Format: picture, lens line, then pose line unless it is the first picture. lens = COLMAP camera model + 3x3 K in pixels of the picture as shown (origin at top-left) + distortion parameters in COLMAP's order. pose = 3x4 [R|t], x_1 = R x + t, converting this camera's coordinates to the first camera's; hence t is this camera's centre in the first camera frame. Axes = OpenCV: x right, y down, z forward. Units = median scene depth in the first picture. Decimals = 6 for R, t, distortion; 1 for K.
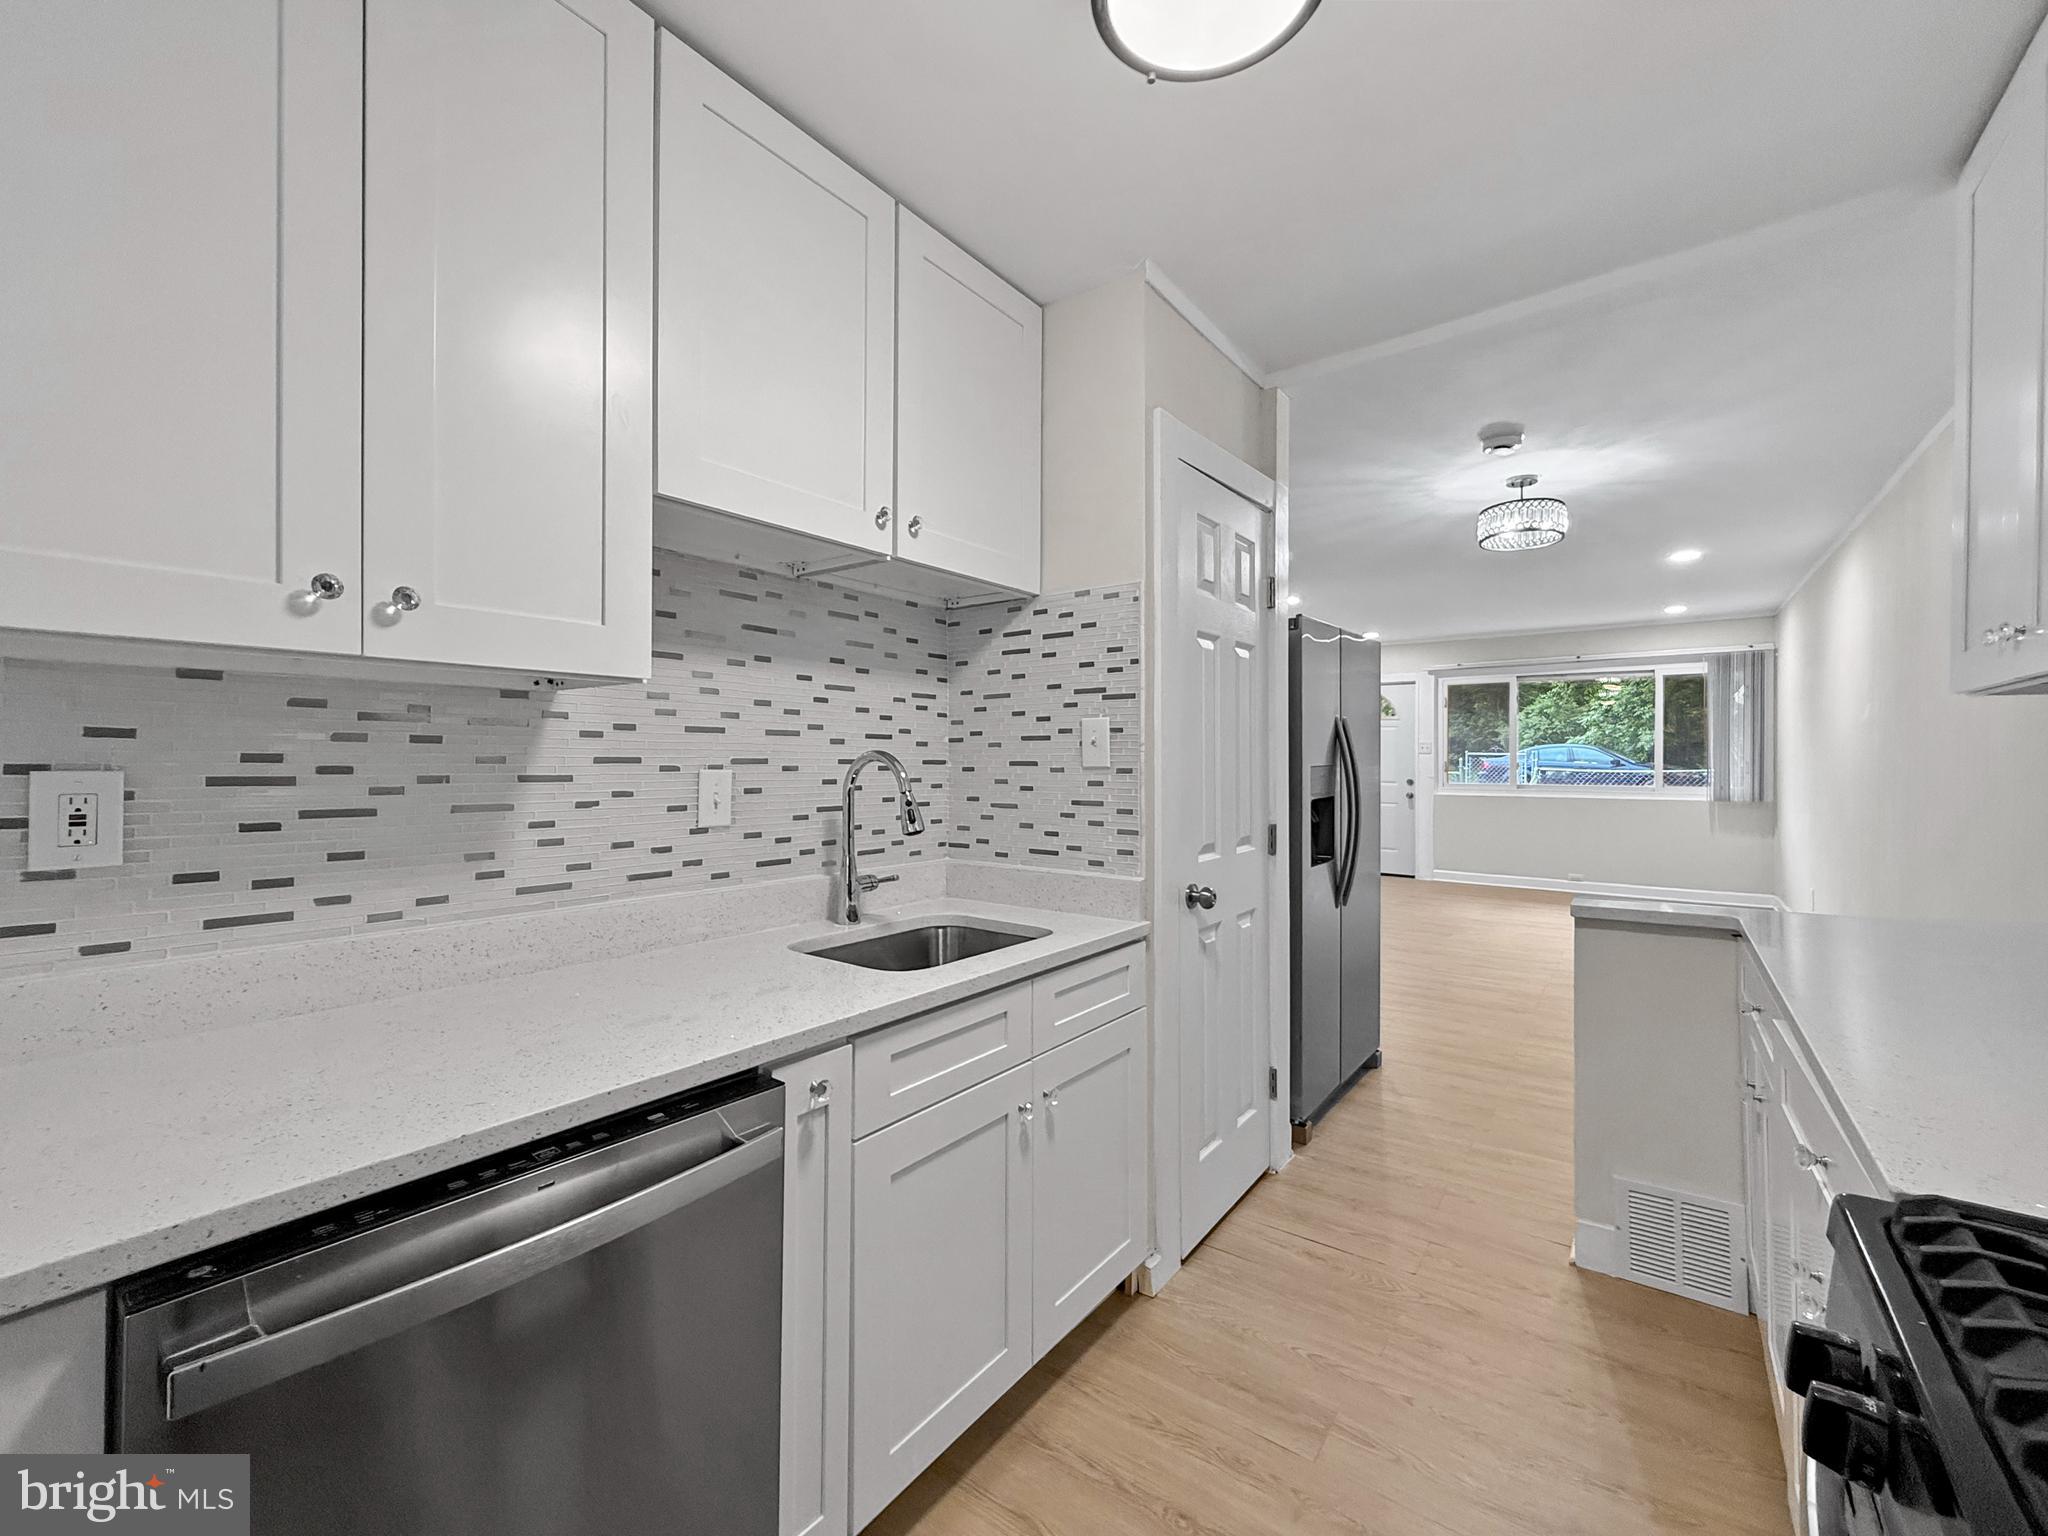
lens RADIAL K [[827.7, 0, 1020.4], [0, 827.7, 757.2], [0, 0, 1]] dist [0.001007, 0.000161]
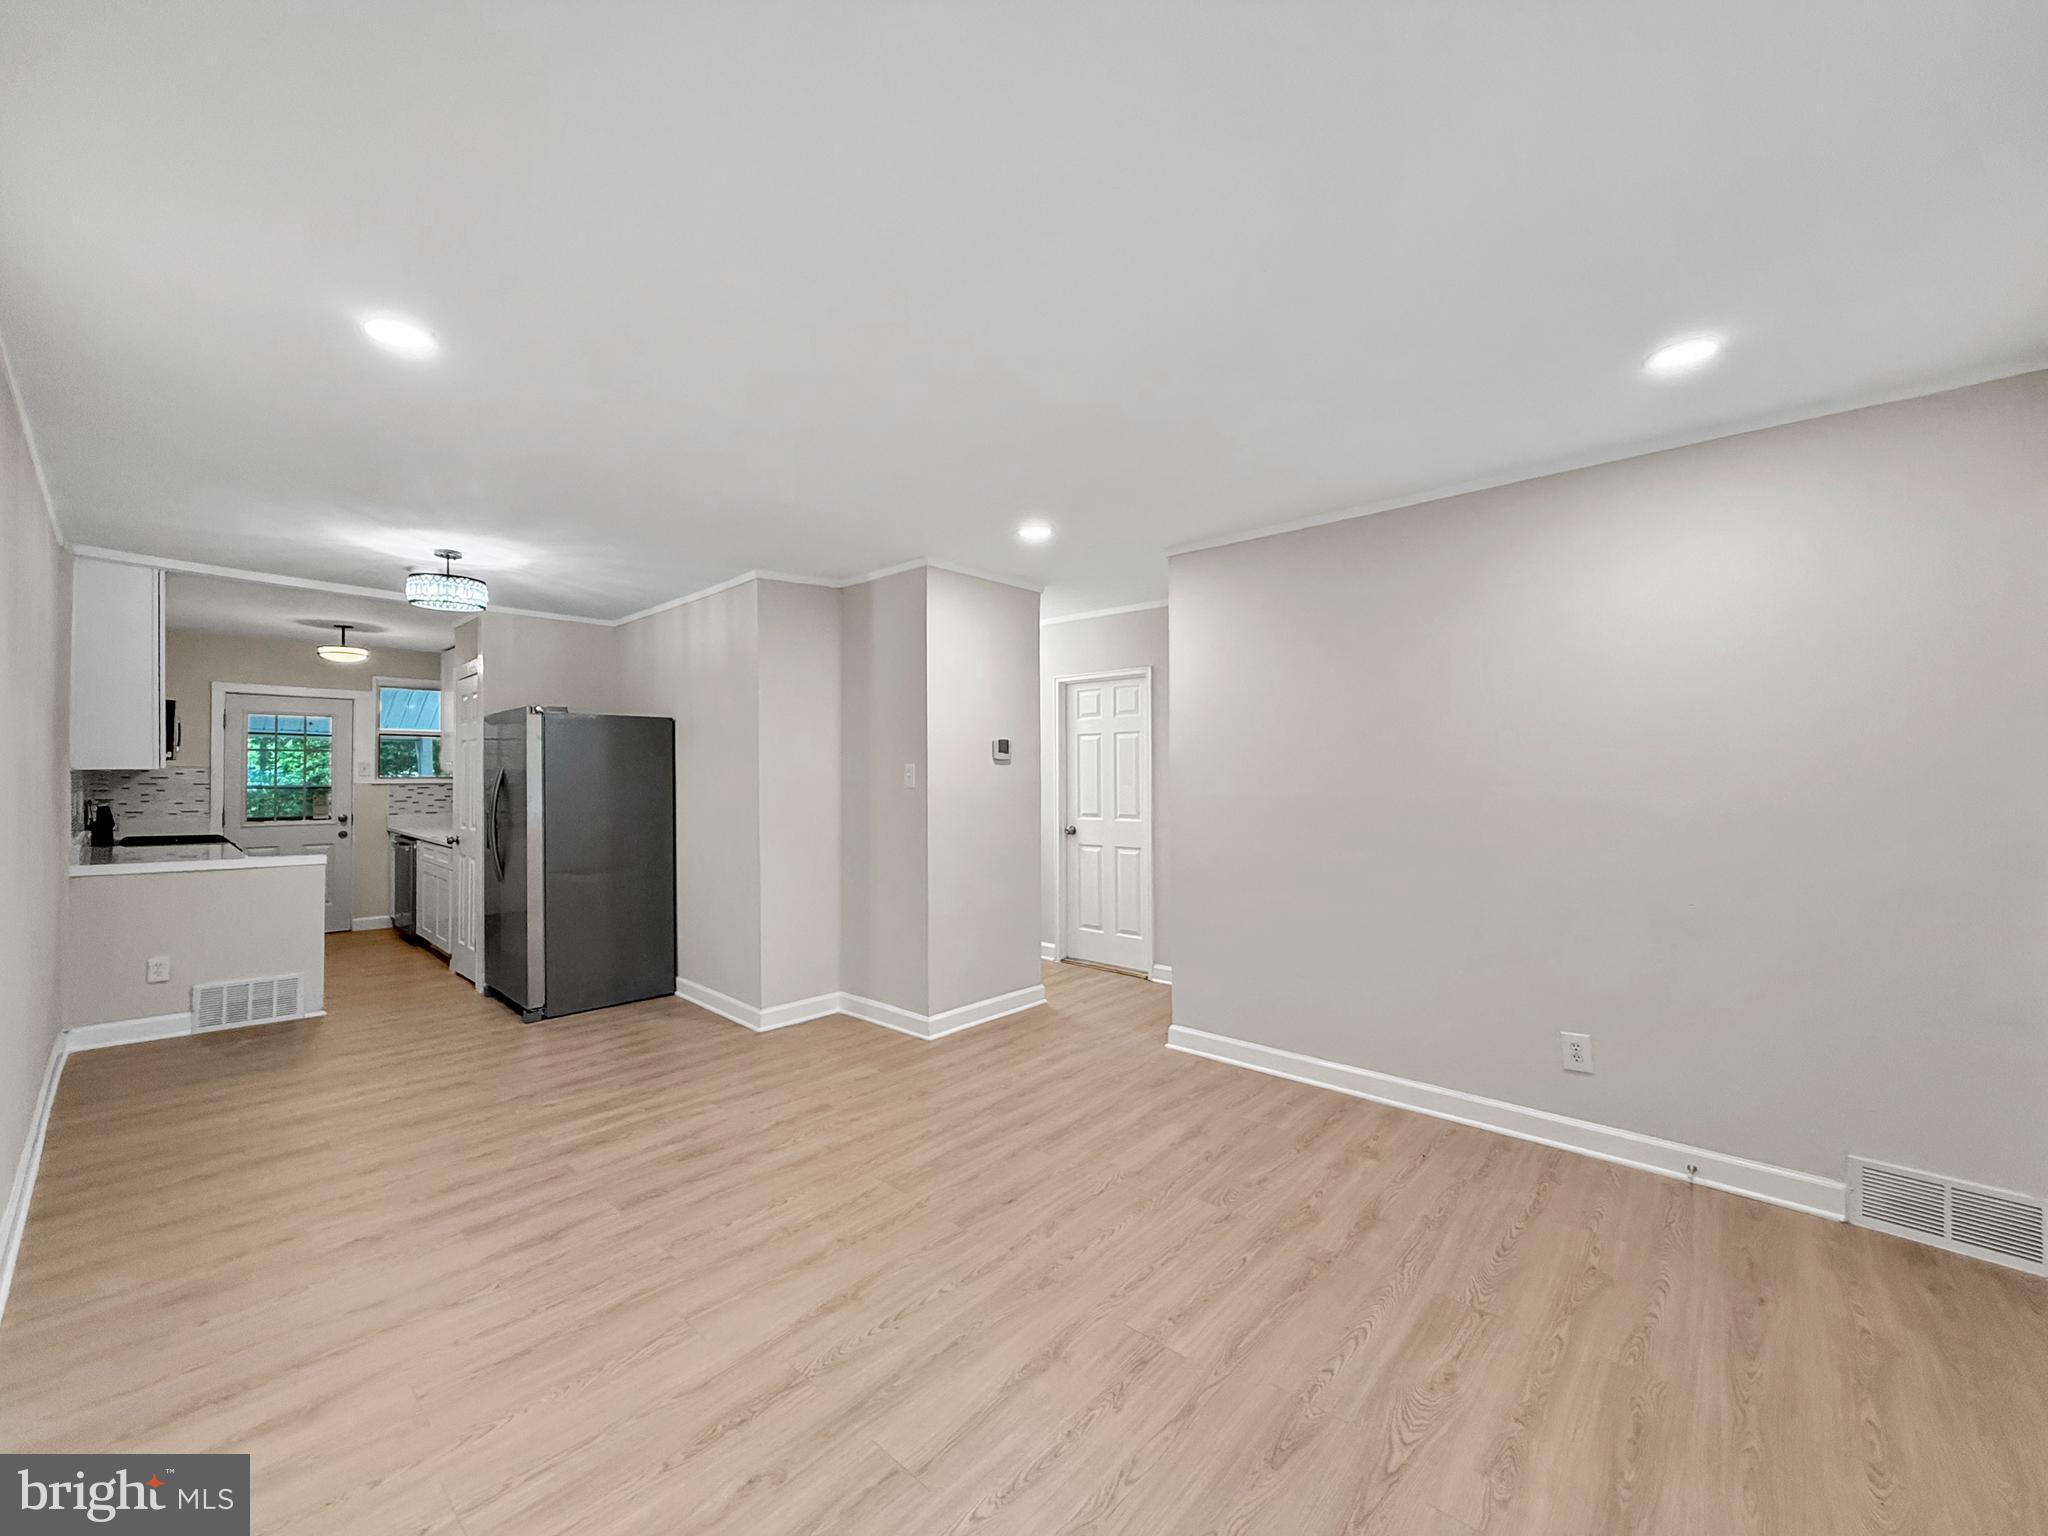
lens RADIAL K [[822.9, 0, 1019.5], [0, 822.9, 762.4], [0, 0, 1]] dist [-0.000662, 0.000205]
pose [[-0.100853, -0.014729, -0.994792, 2.625911], [0.002249, 0.999884, -0.015033, -0.038191], [0.994899, -0.003753, -0.100808, 3.011590]]
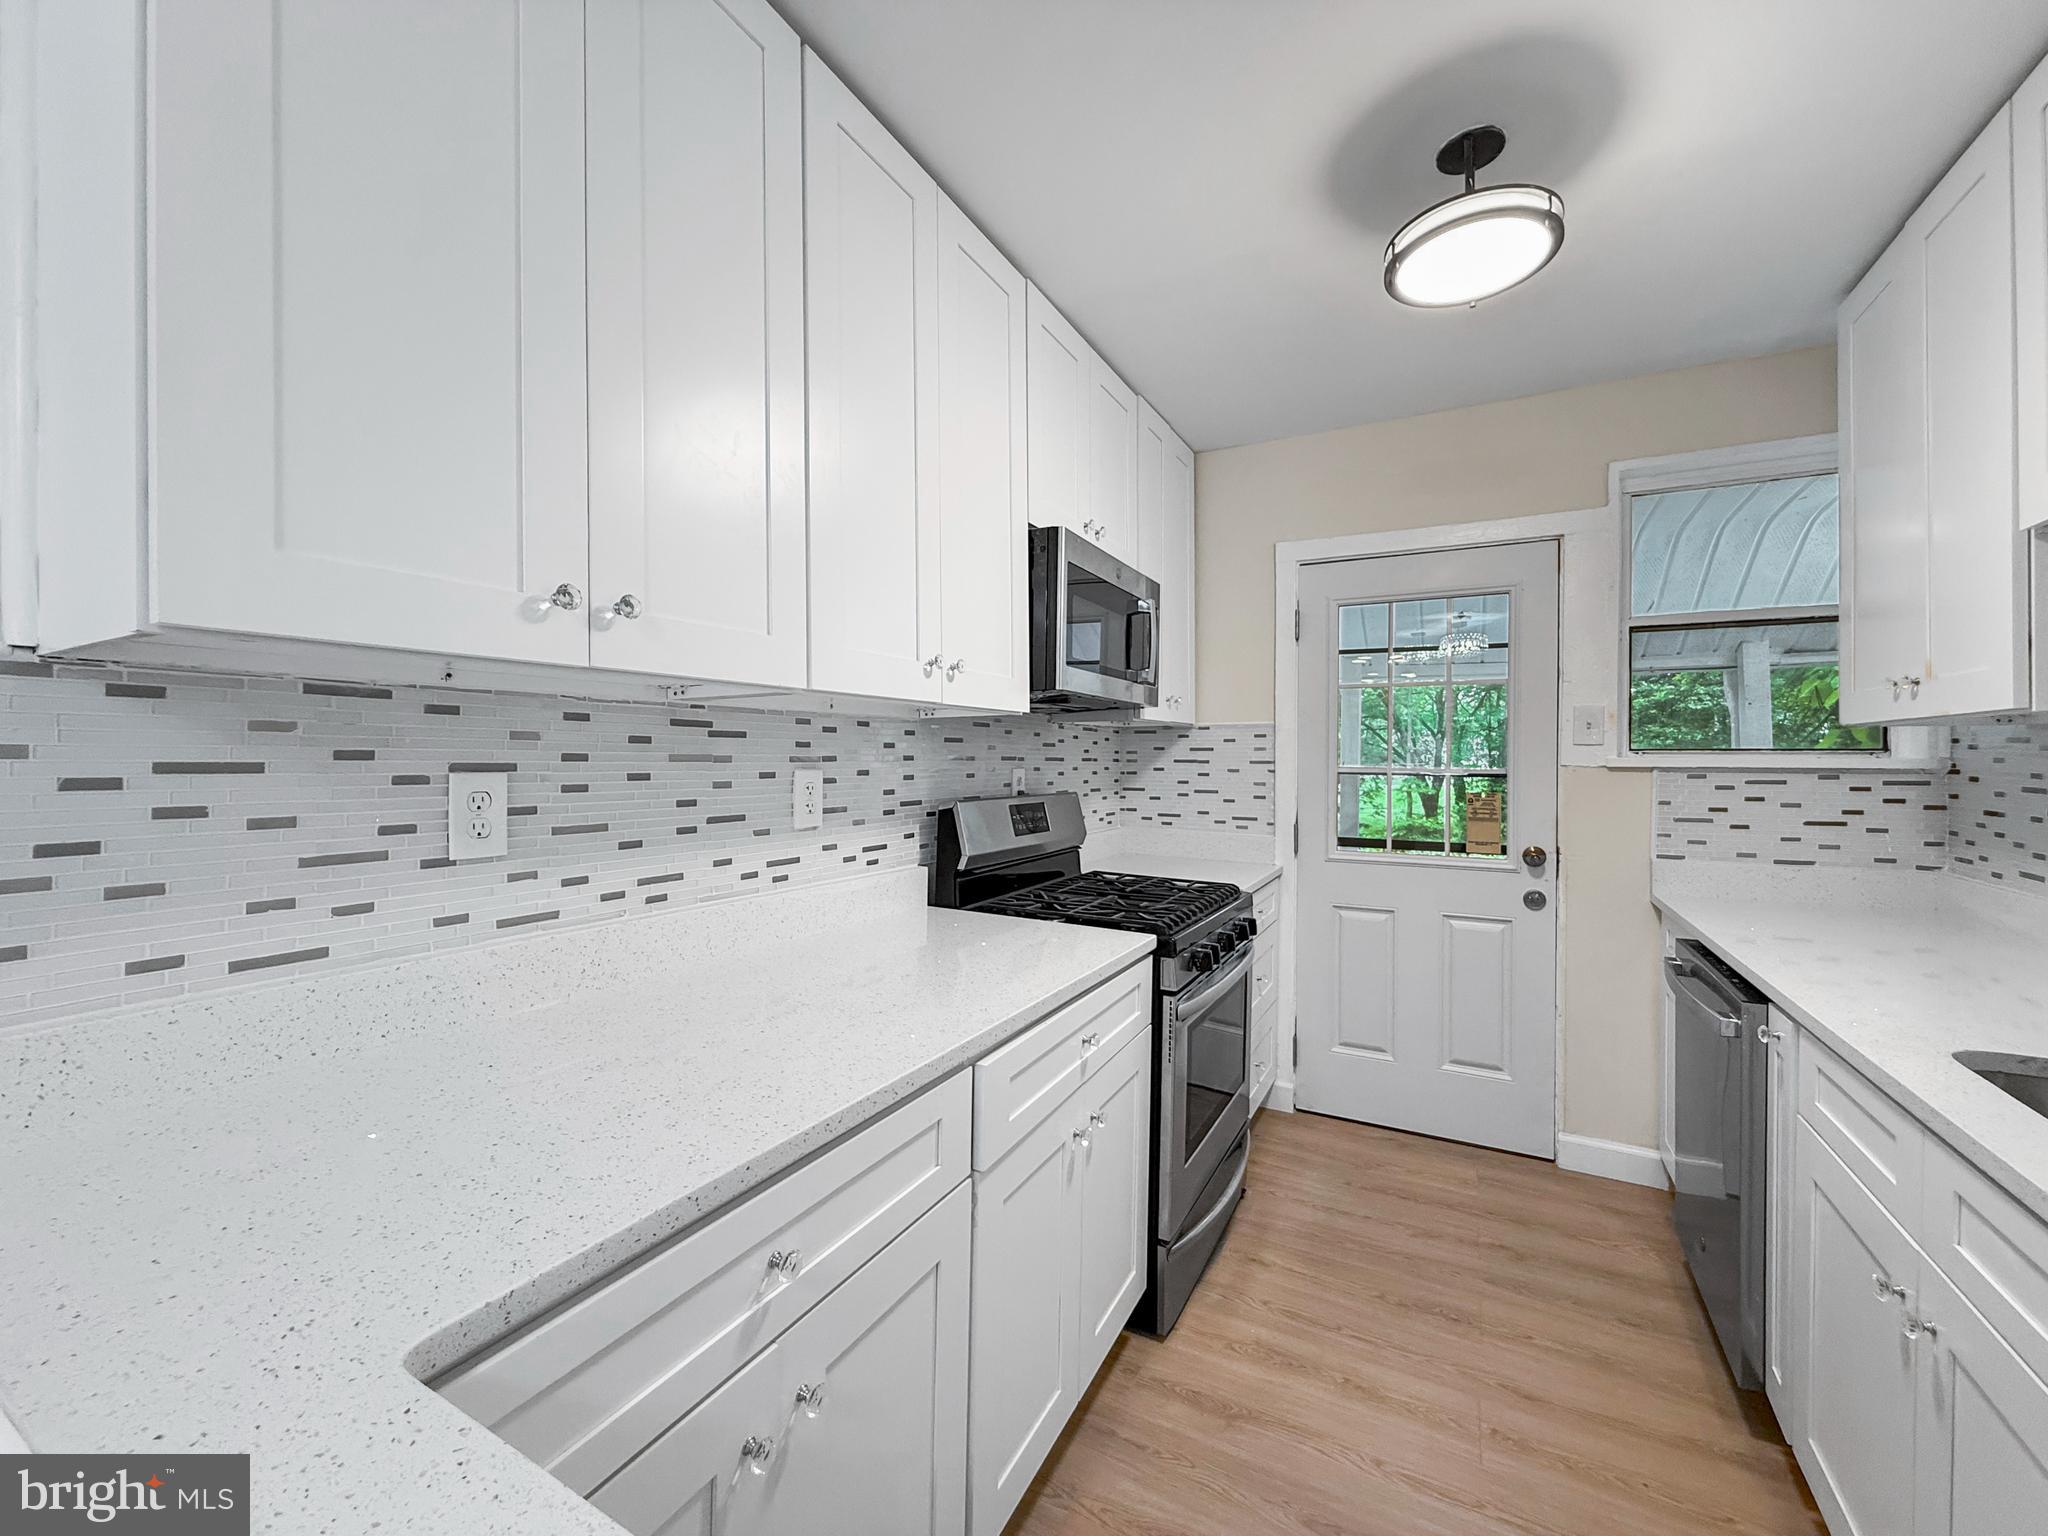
lens RADIAL K [[820.9, 0, 1022.5], [0, 820.9, 762.9], [0, 0, 1]] dist [-0.001056, -0.000170]
pose [[-0.989090, -0.006877, -0.147149, 0.592744], [-0.007322, 0.999970, 0.002480, -0.010263], [0.147127, 0.003530, -0.989111, 1.118227]]
